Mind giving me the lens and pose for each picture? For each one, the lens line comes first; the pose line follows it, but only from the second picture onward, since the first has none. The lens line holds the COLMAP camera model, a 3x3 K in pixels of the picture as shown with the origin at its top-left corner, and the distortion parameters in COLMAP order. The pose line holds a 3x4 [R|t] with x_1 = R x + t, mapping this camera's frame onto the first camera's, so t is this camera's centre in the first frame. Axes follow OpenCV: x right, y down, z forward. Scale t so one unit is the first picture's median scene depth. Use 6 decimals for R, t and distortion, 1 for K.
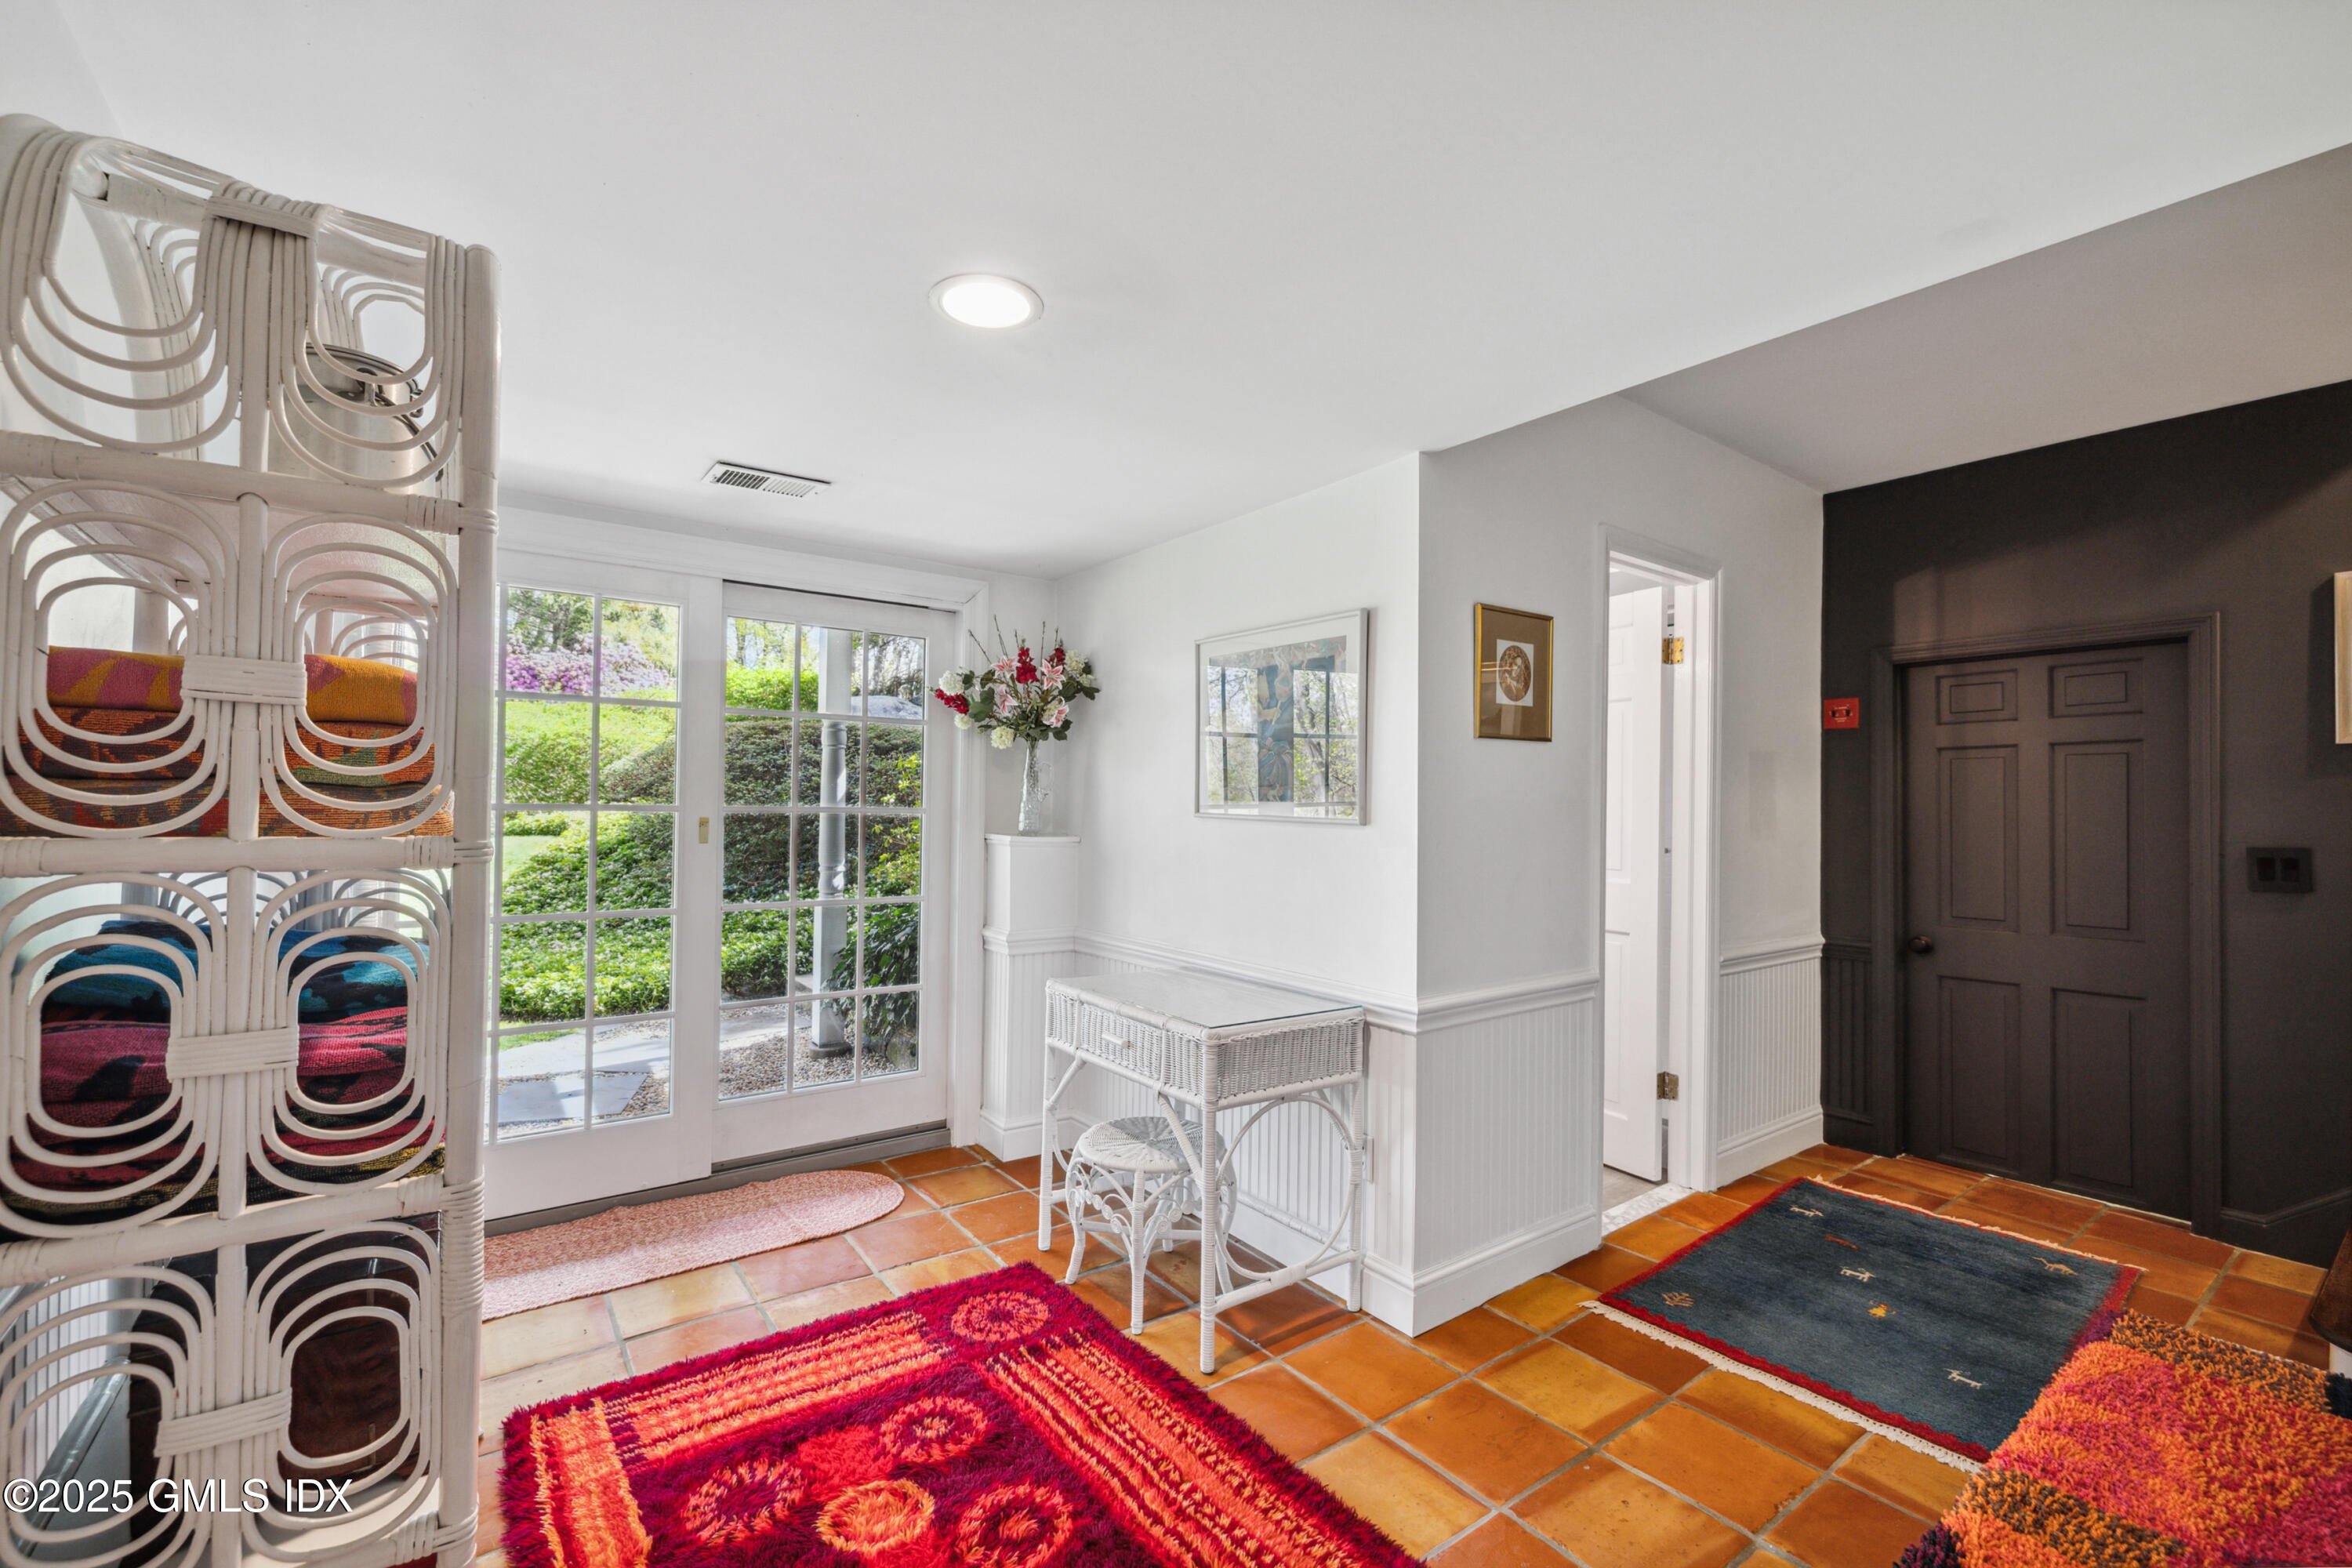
lens RADIAL K [[994.5, 0, 1172.4], [0, 994.5, 769.7], [0, 0, 1]] dist [-0.000483, -0.000089]
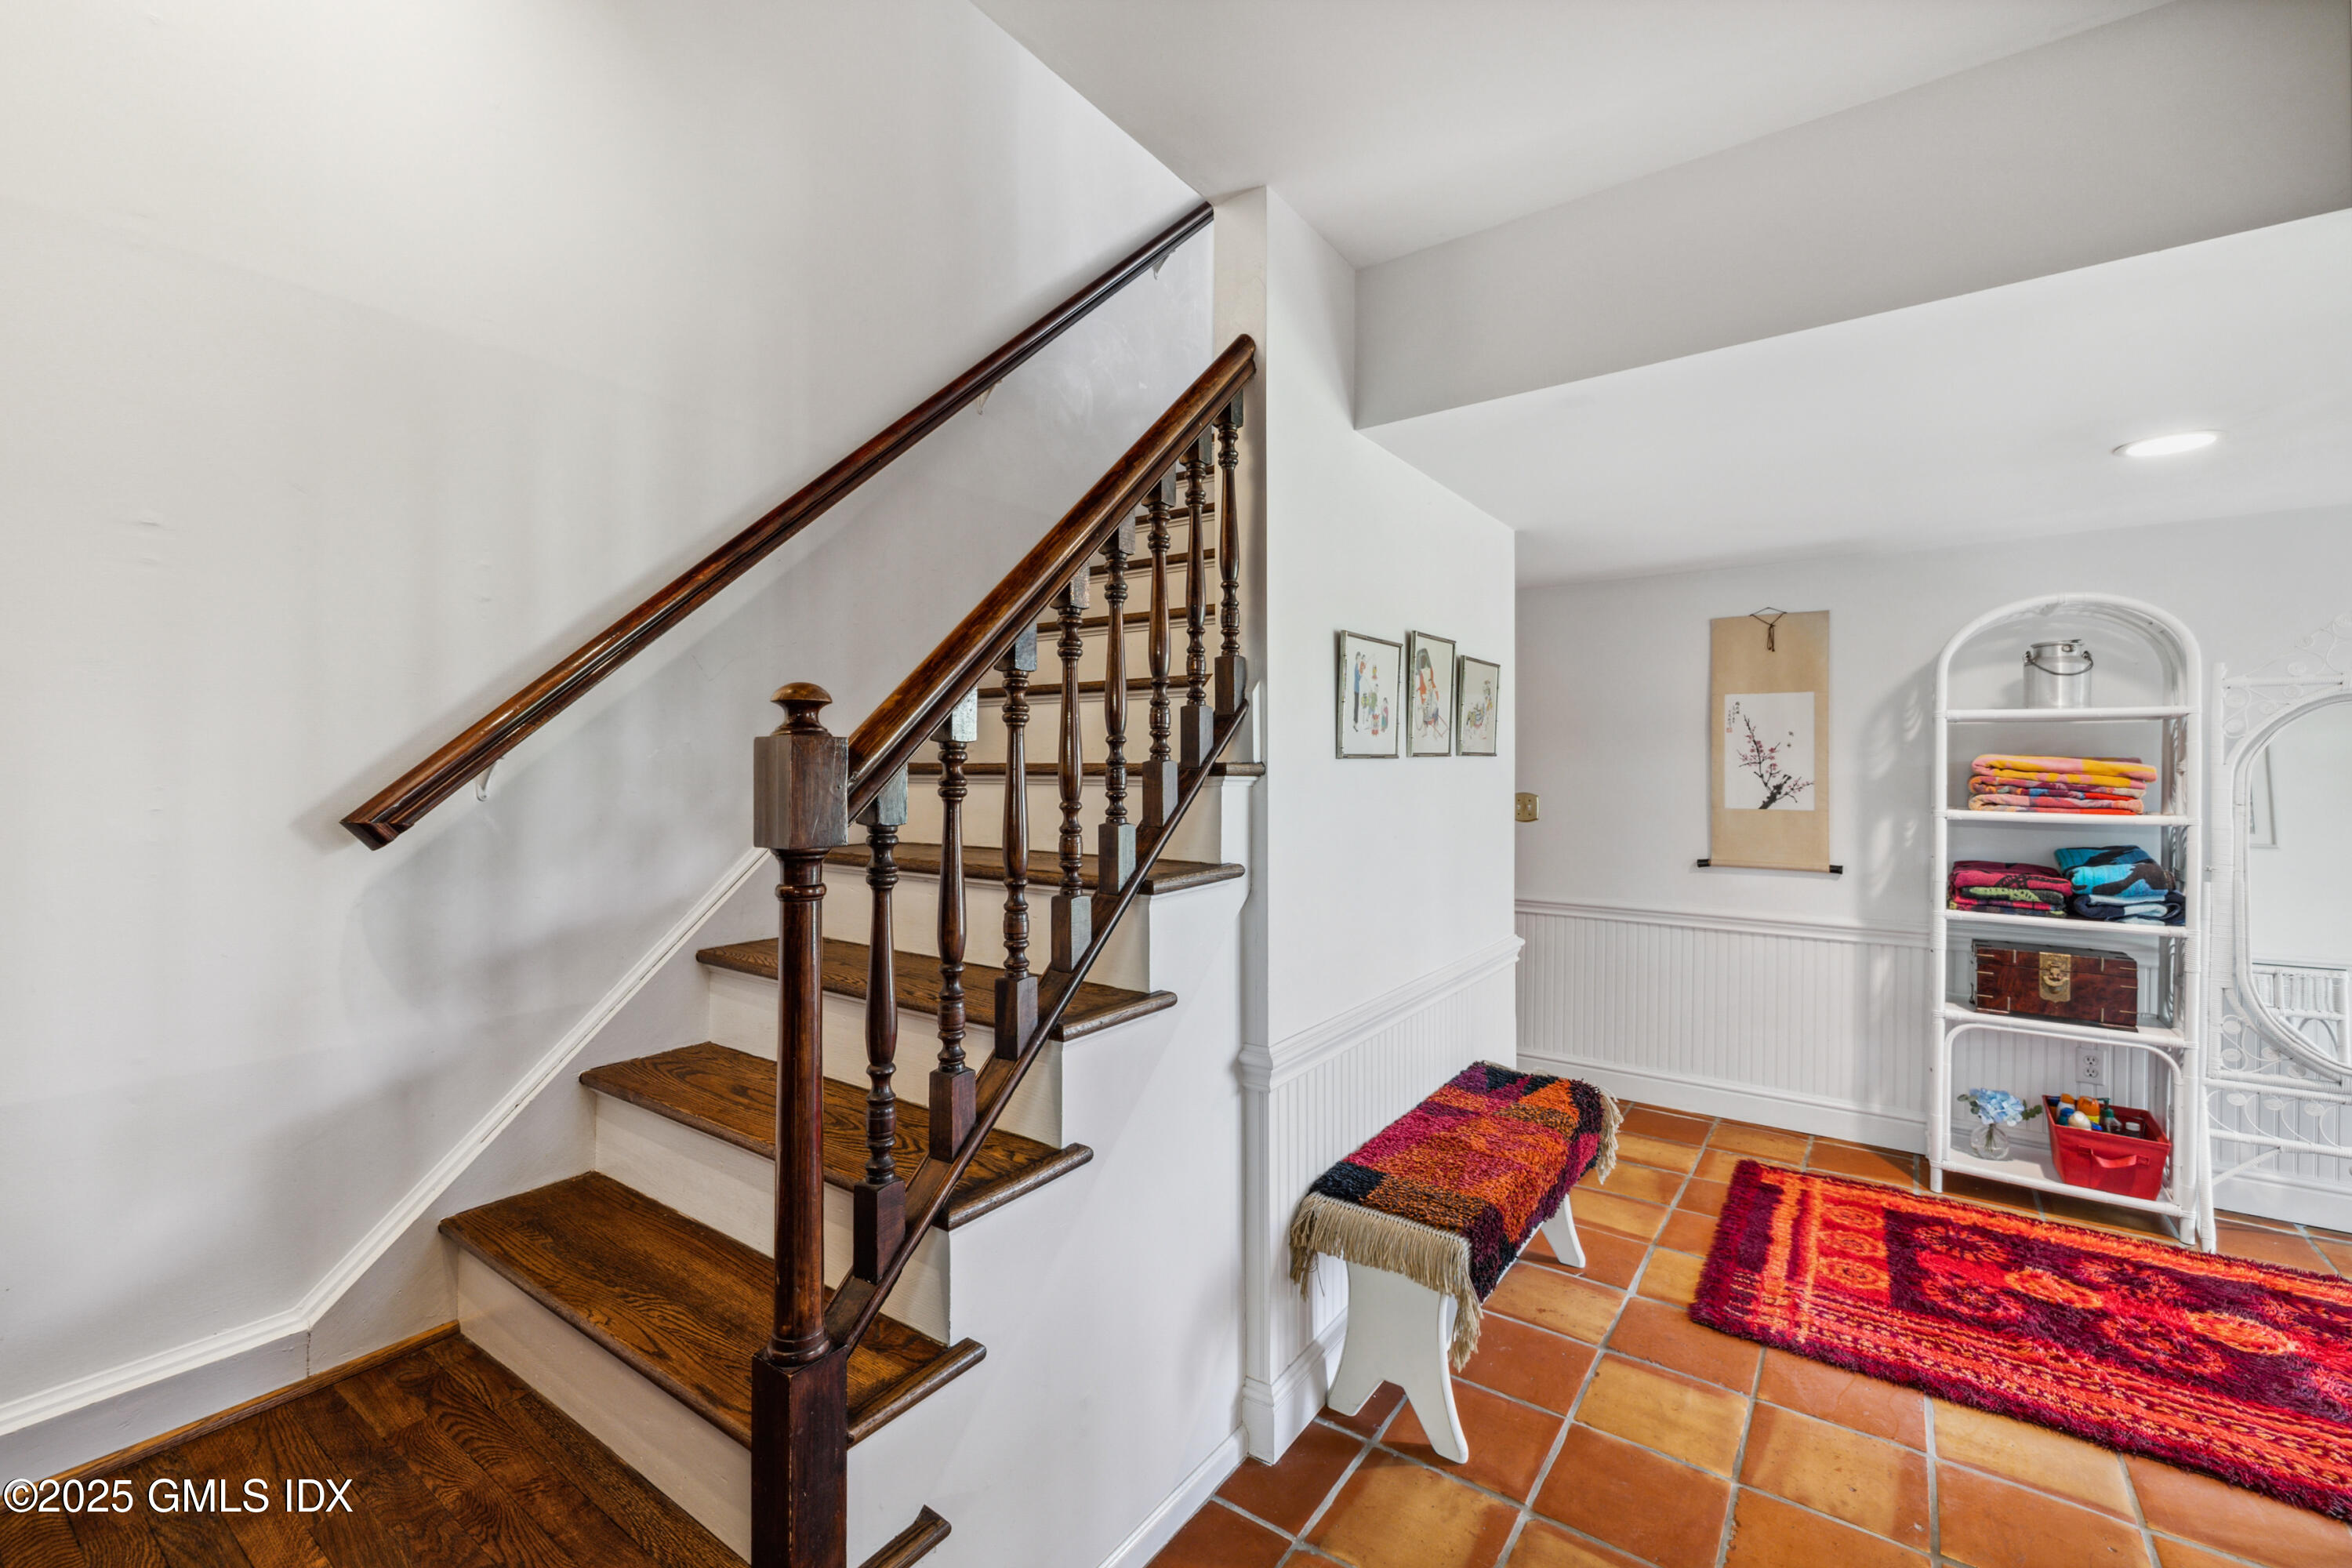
lens RADIAL K [[994.5, 0, 1172.4], [0, 994.5, 769.7], [0, 0, 1]] dist [-0.000483, -0.000089]
pose [[-0.949869, -0.009821, -0.312494, 1.434776], [-0.005455, 0.999875, -0.014843, 0.016472], [0.312601, -0.012395, -0.949804, 1.749203]]
